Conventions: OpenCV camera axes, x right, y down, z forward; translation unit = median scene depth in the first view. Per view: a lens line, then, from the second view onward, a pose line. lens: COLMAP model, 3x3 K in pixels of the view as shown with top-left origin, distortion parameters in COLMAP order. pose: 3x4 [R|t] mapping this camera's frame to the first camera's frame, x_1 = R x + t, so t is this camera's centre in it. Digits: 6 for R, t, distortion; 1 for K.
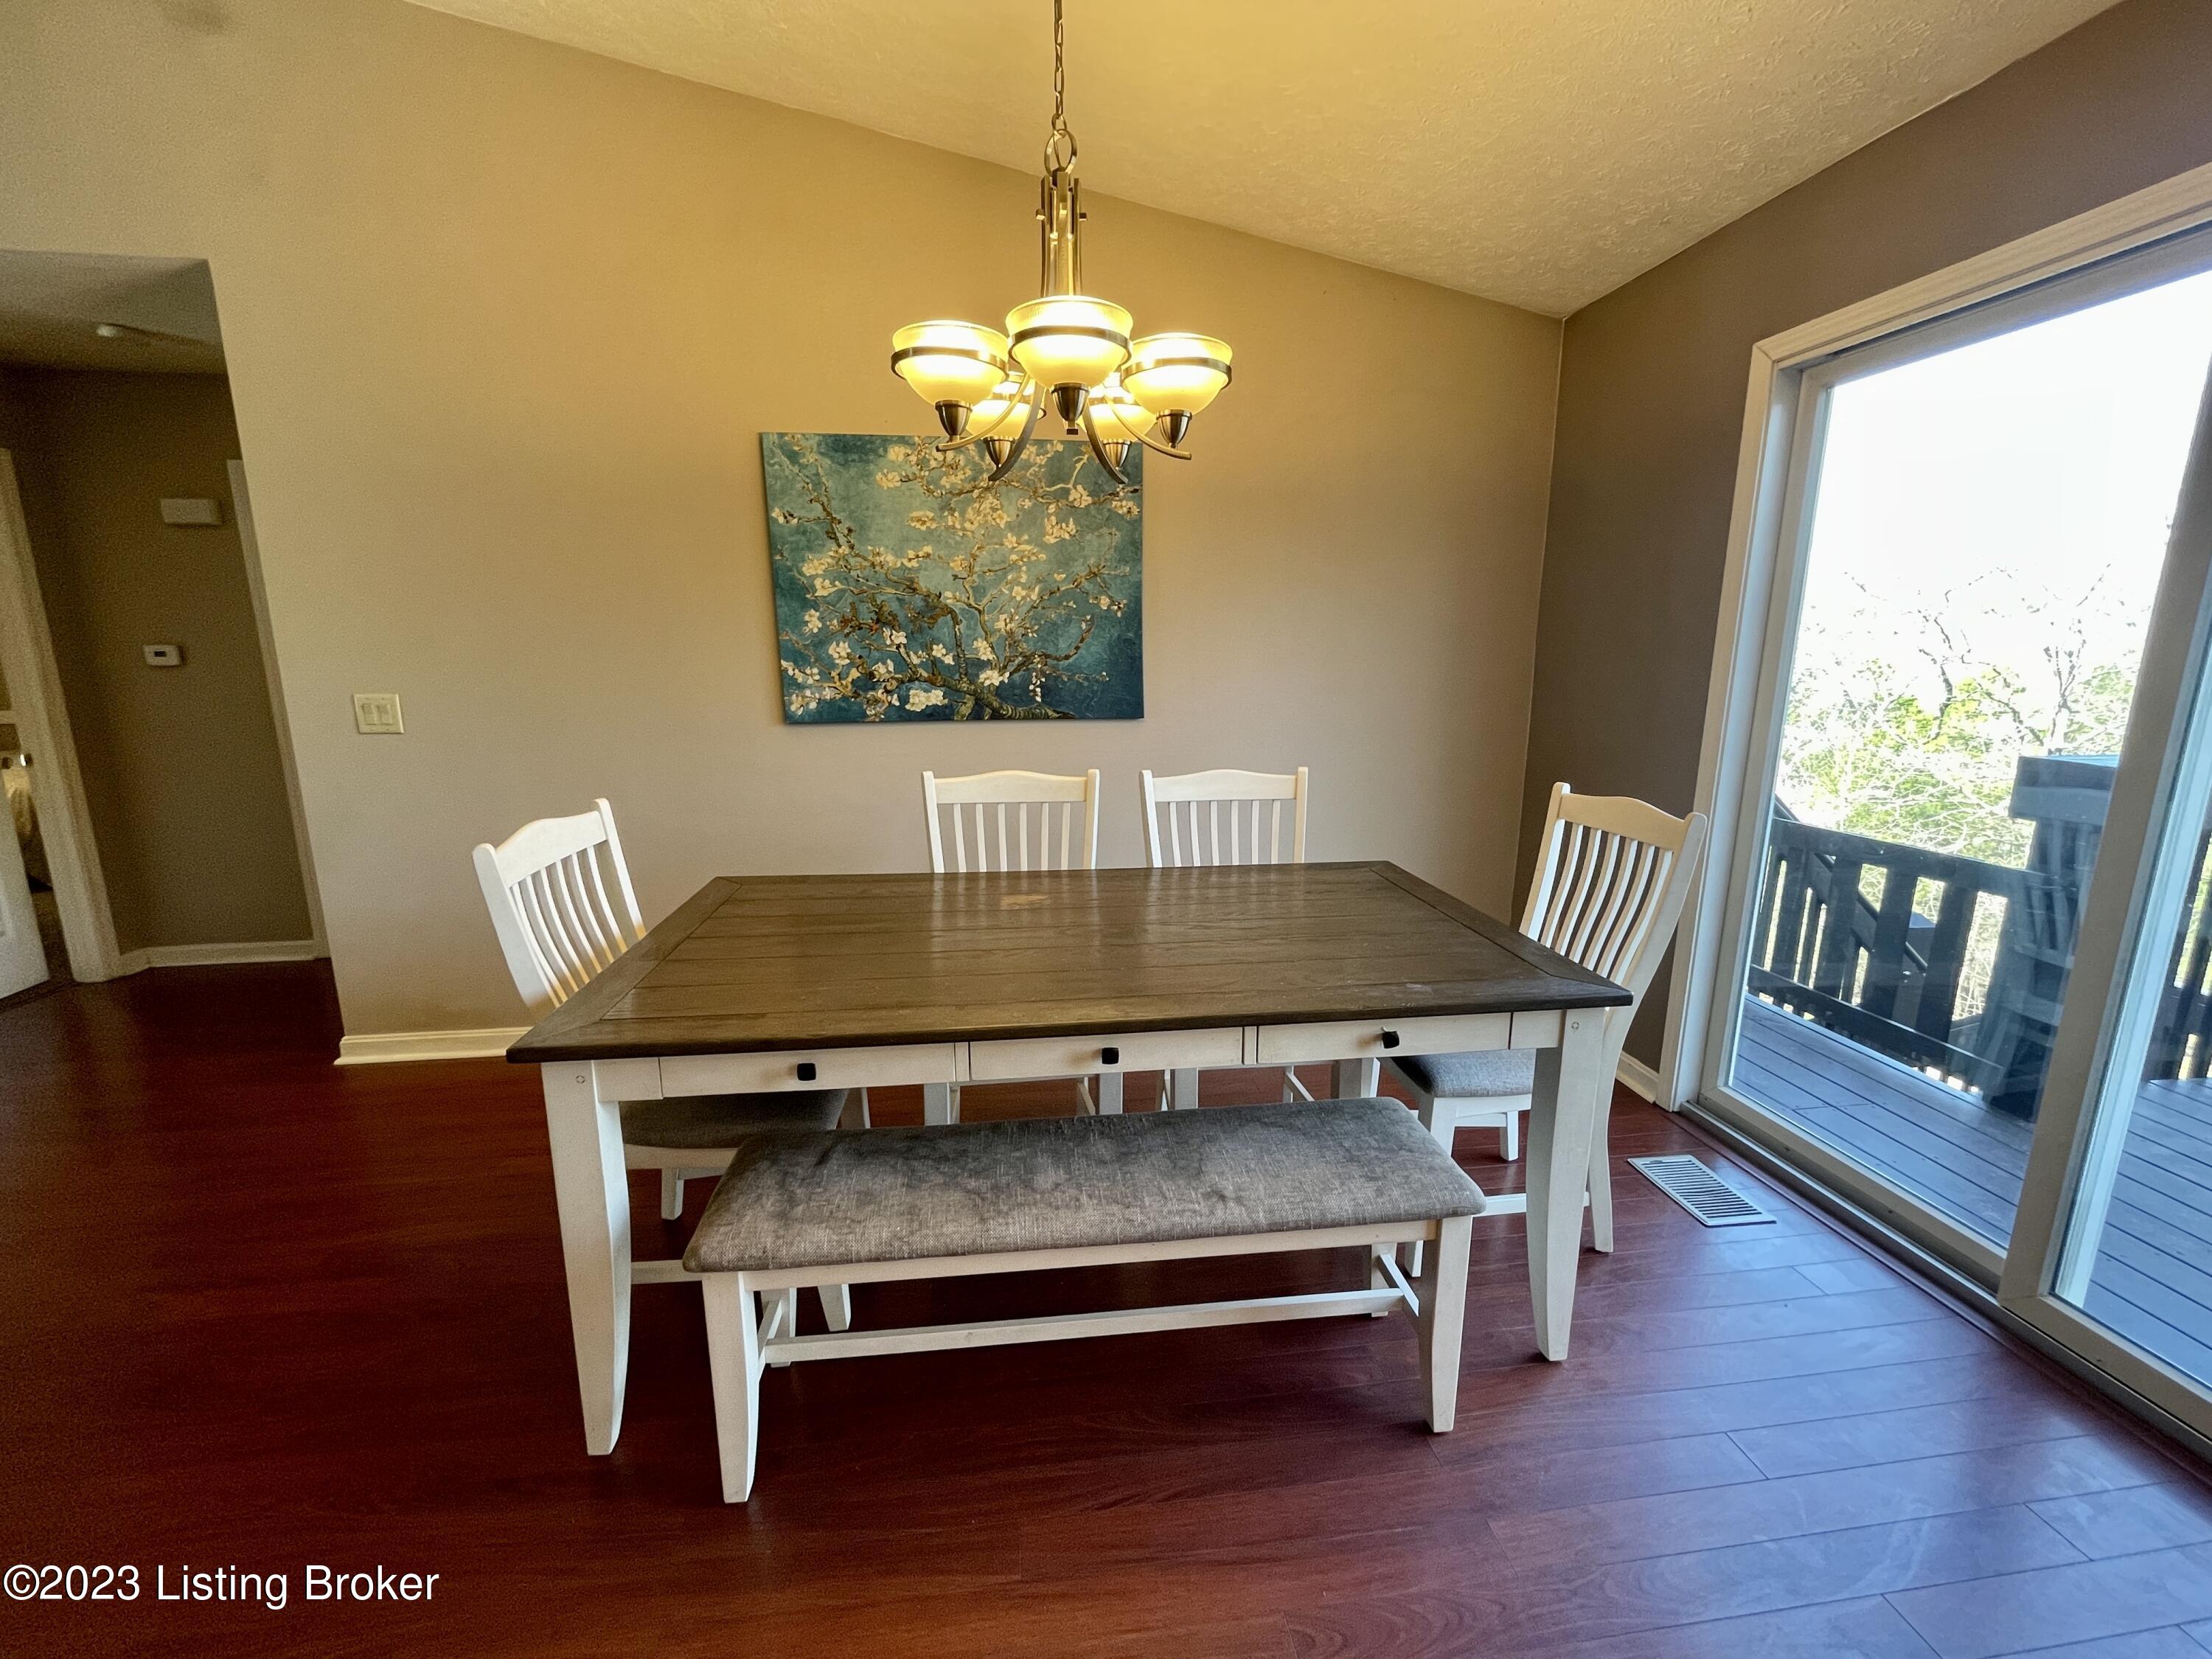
lens RADIAL K [[892.5, 0, 1104.7], [0, 892.5, 829.5], [0, 0, 1]] dist [-0.003010, -0.000224]
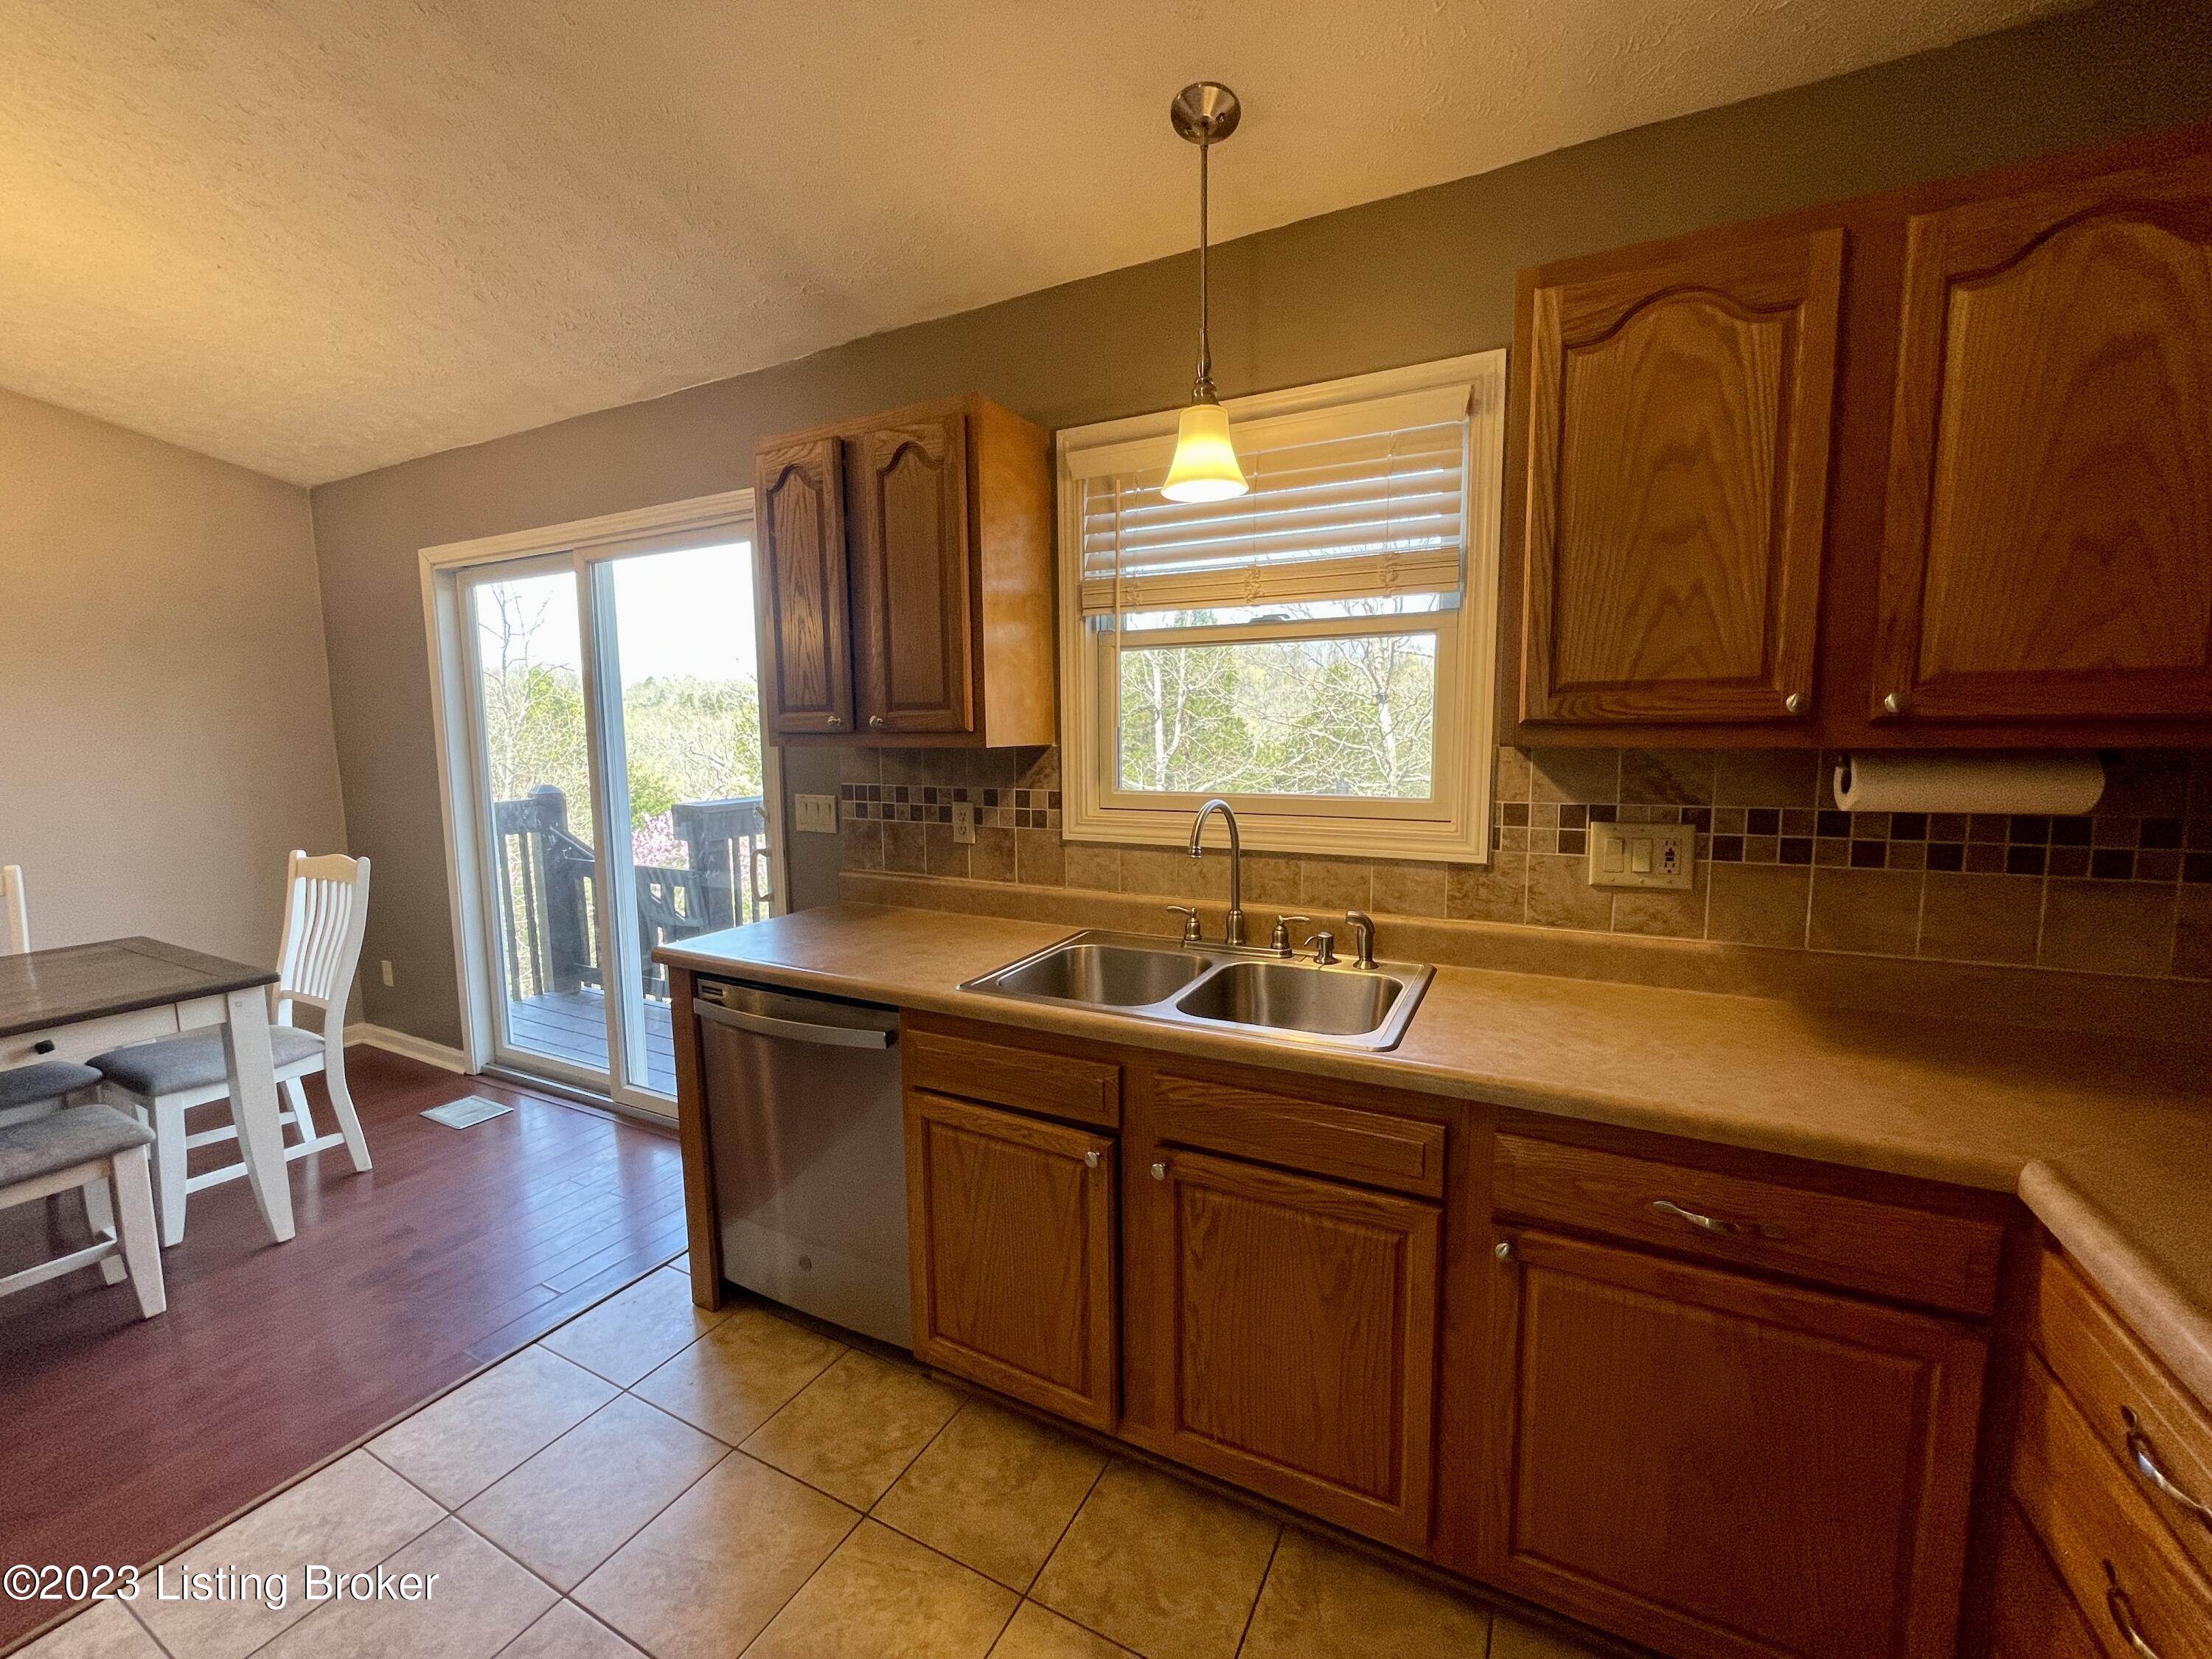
lens RADIAL K [[892.5, 0, 1108.3], [0, 892.5, 828.3], [0, 0, 1]] dist [-0.003010, -0.000224]
pose [[0.565919, -0.098145, 0.818599, 0.109464], [0.171082, 0.985257, -0.000147, 0.124560], [-0.806515, 0.140131, 0.574366, -0.762478]]
